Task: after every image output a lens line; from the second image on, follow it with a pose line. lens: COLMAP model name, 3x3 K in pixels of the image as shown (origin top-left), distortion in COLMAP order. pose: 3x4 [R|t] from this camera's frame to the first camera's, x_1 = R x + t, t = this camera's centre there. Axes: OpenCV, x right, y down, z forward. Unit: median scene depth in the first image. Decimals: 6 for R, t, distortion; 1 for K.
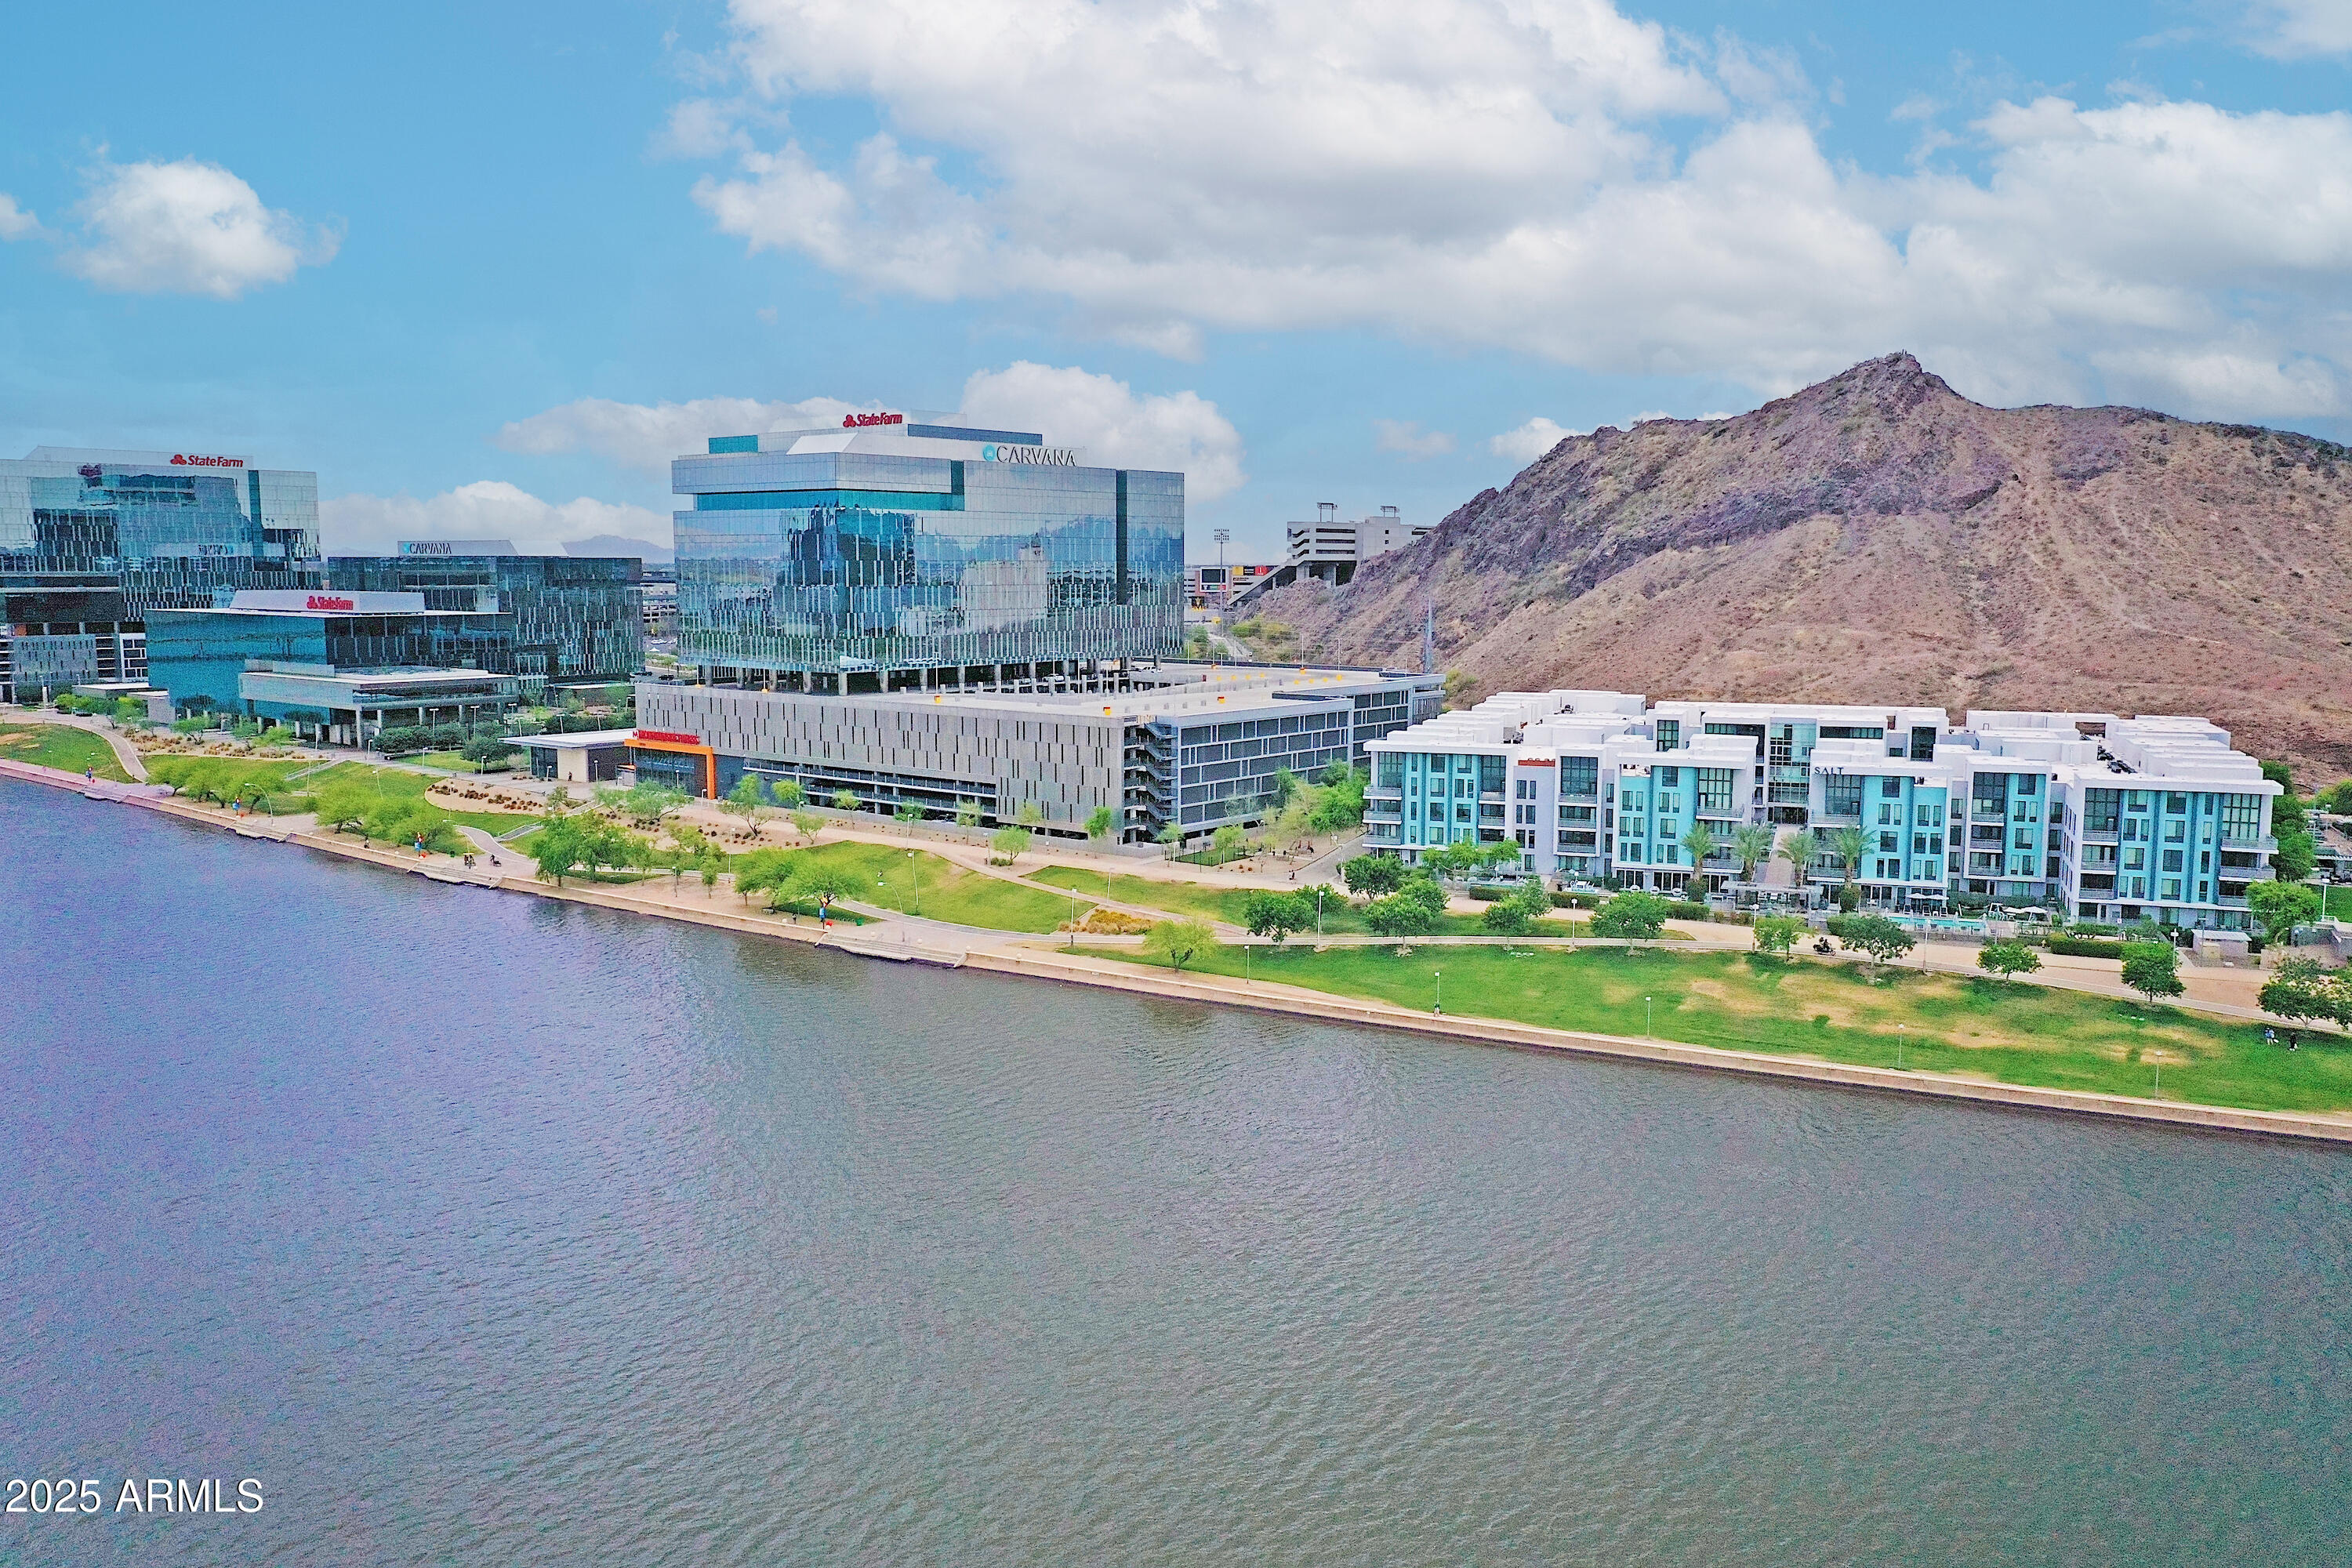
lens RADIAL K [[1865.8, 0, 1172.1], [0, 1865.8, 794.2], [0, 0, 1]] dist [0.016805, 0.001355]
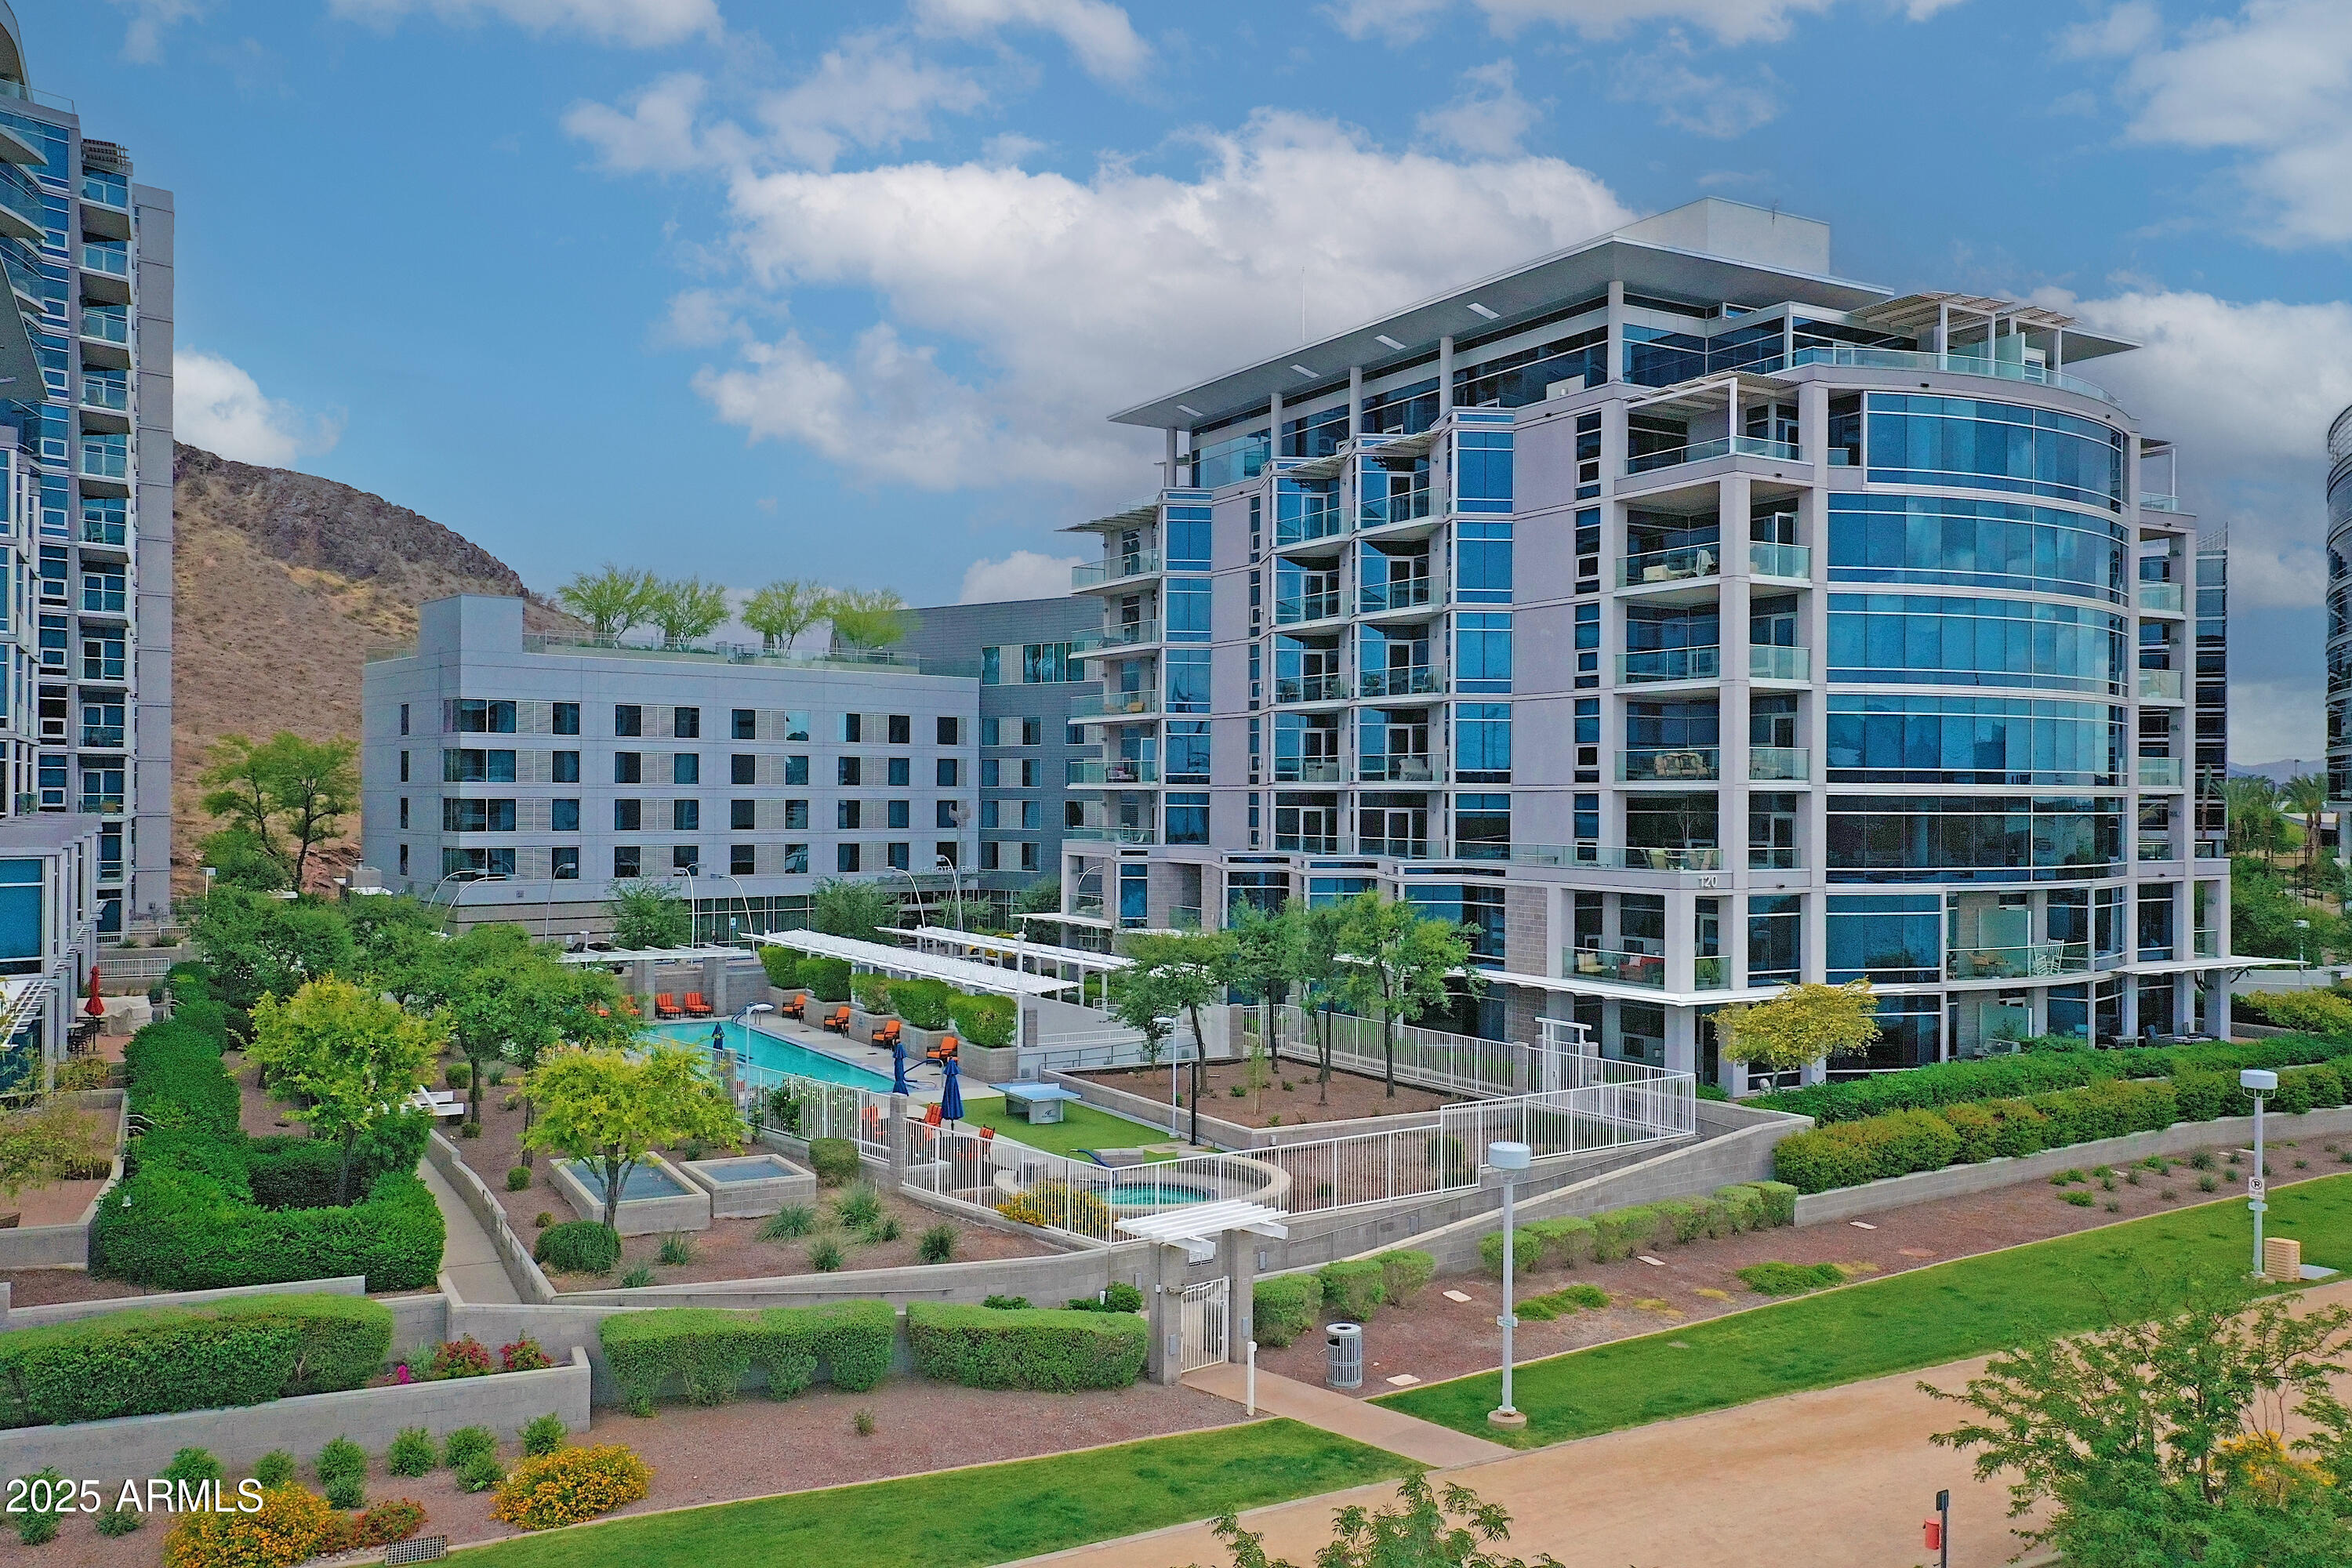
lens RADIAL K [[1865.8, 0, 1172.1], [0, 1865.8, 794.2], [0, 0, 1]] dist [0.016805, 0.001355]
pose [[0.657300, 0.005270, 0.753610, 0.357989], [0.086077, 0.992907, -0.082020, 0.029987], [-0.748697, 0.118780, 0.652184, 0.316884]]
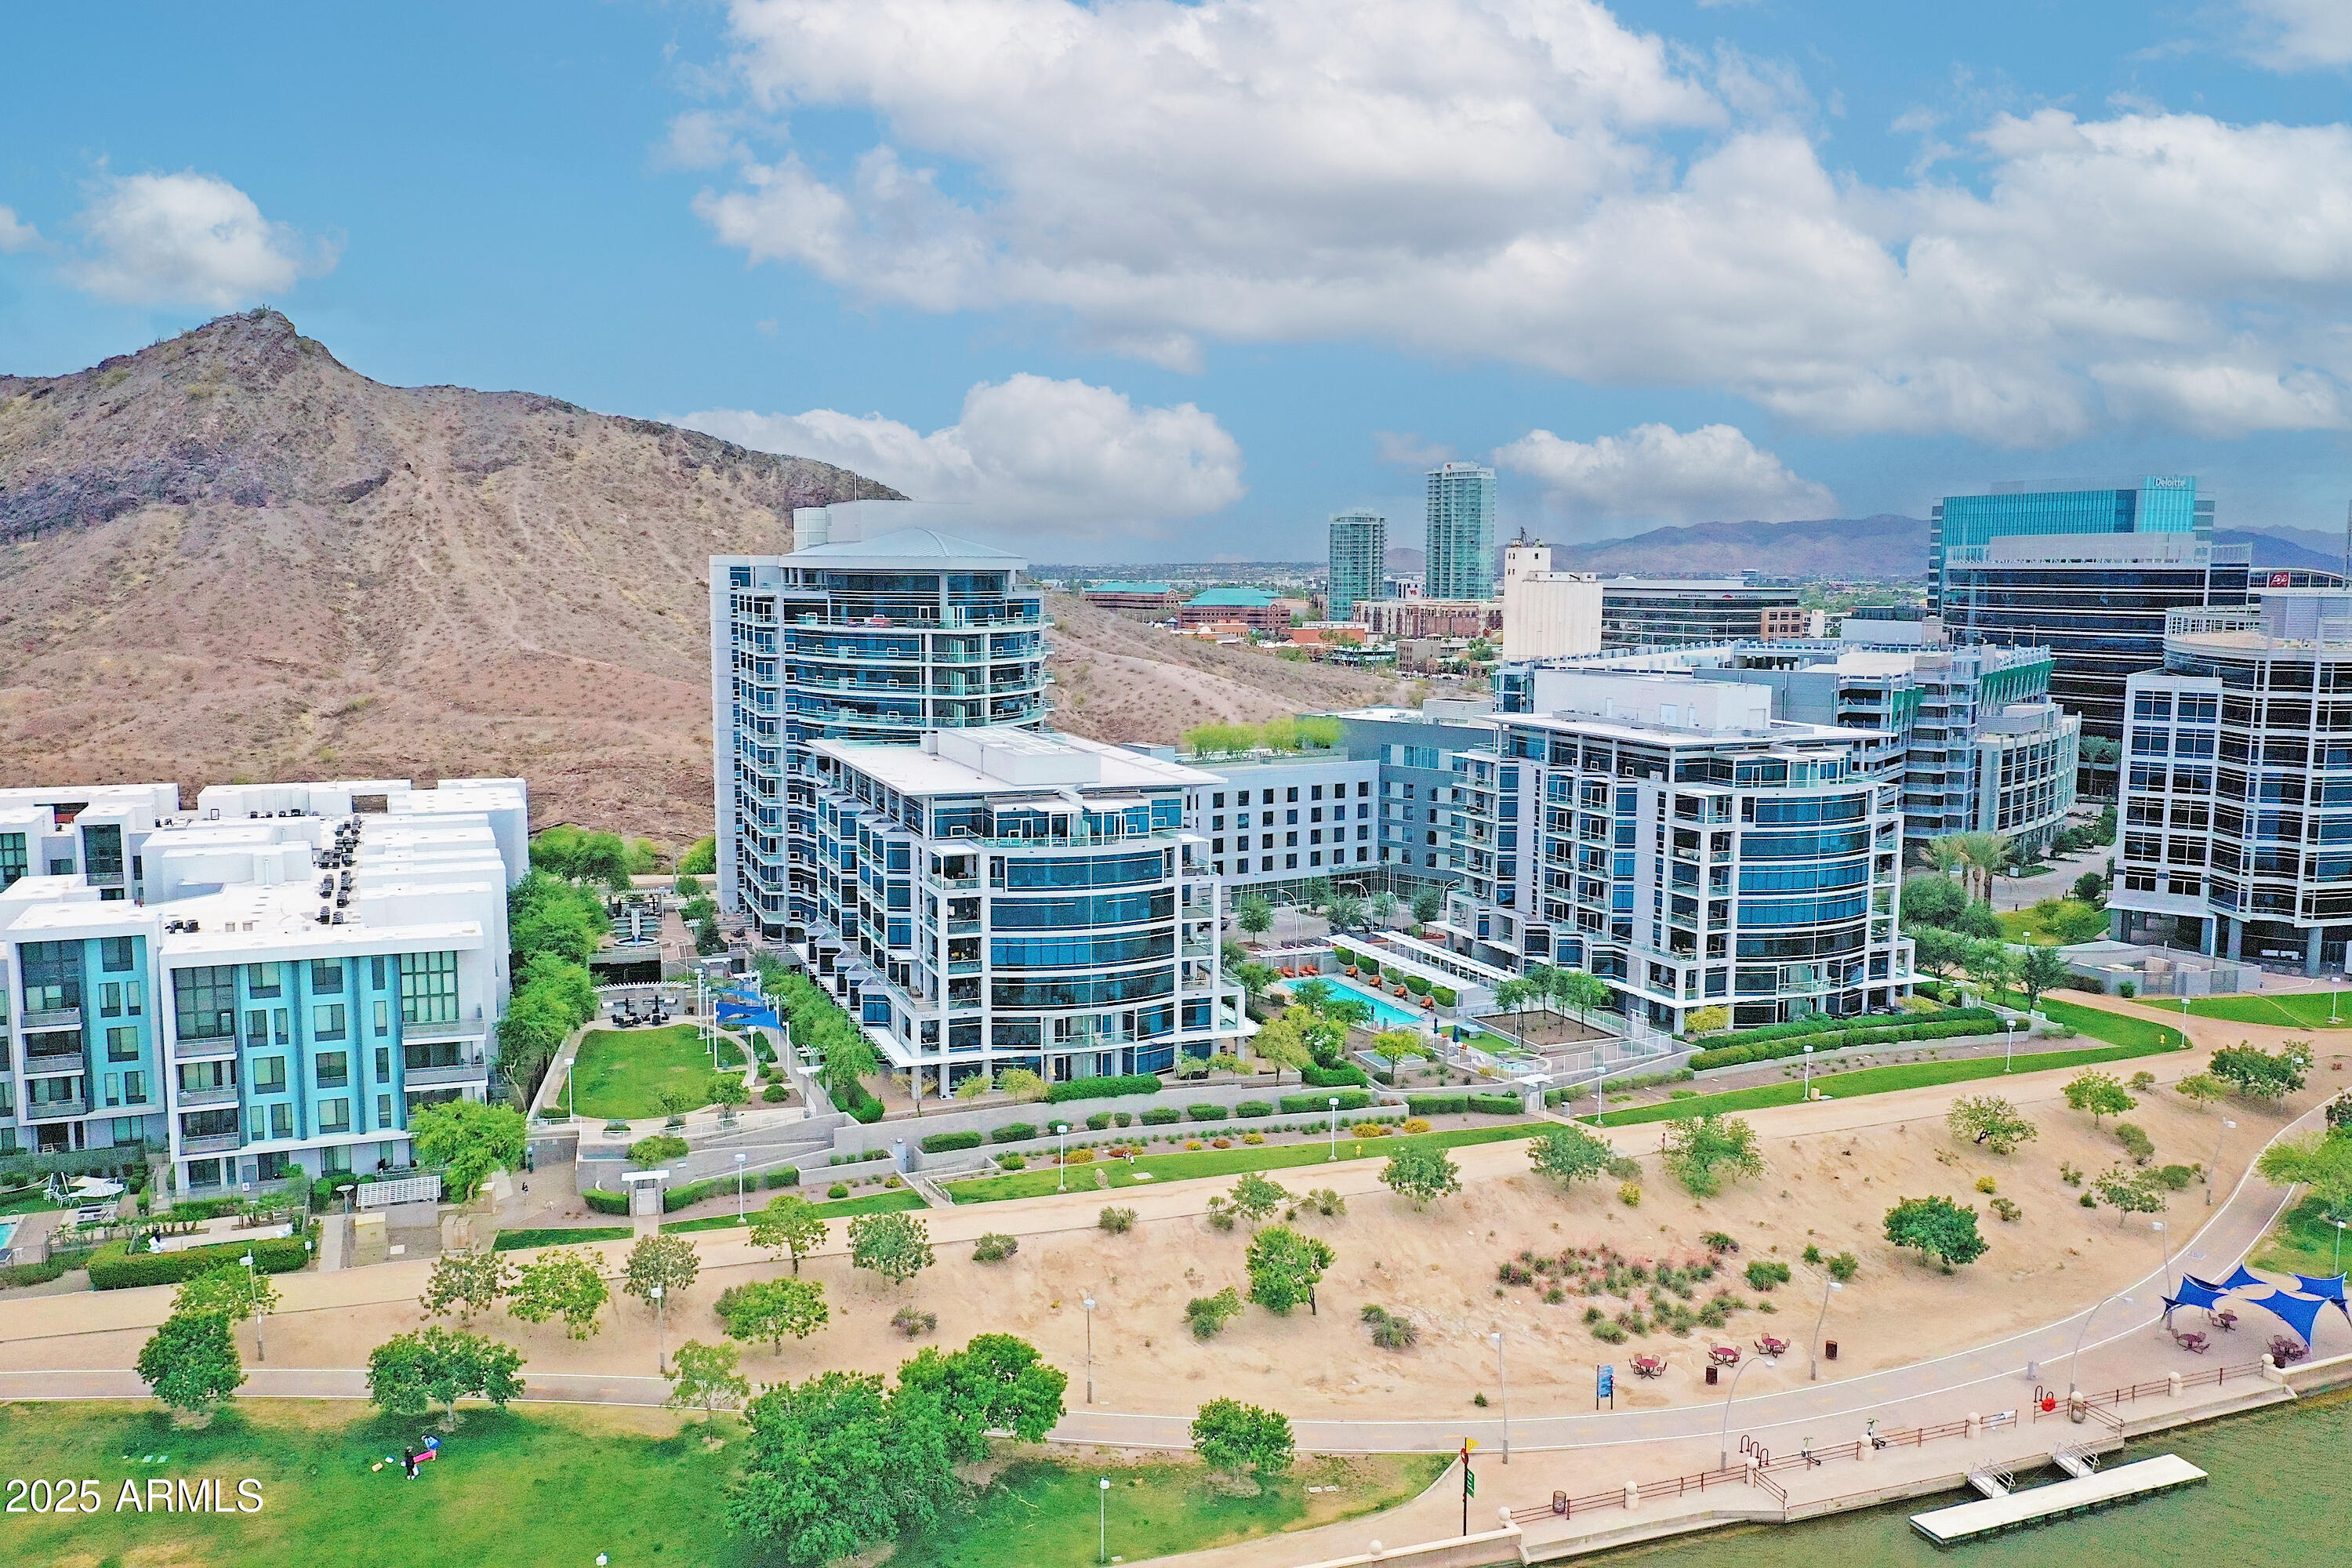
lens RADIAL K [[1865.8, 0, 1172.1], [0, 1865.8, 794.2], [0, 0, 1]] dist [0.016805, 0.001355]
pose [[0.745578, -0.075846, 0.662088, 0.153804], [0.075311, 0.996727, 0.029372, -0.023416], [-0.662149, 0.027963, 0.748850, 0.161131]]
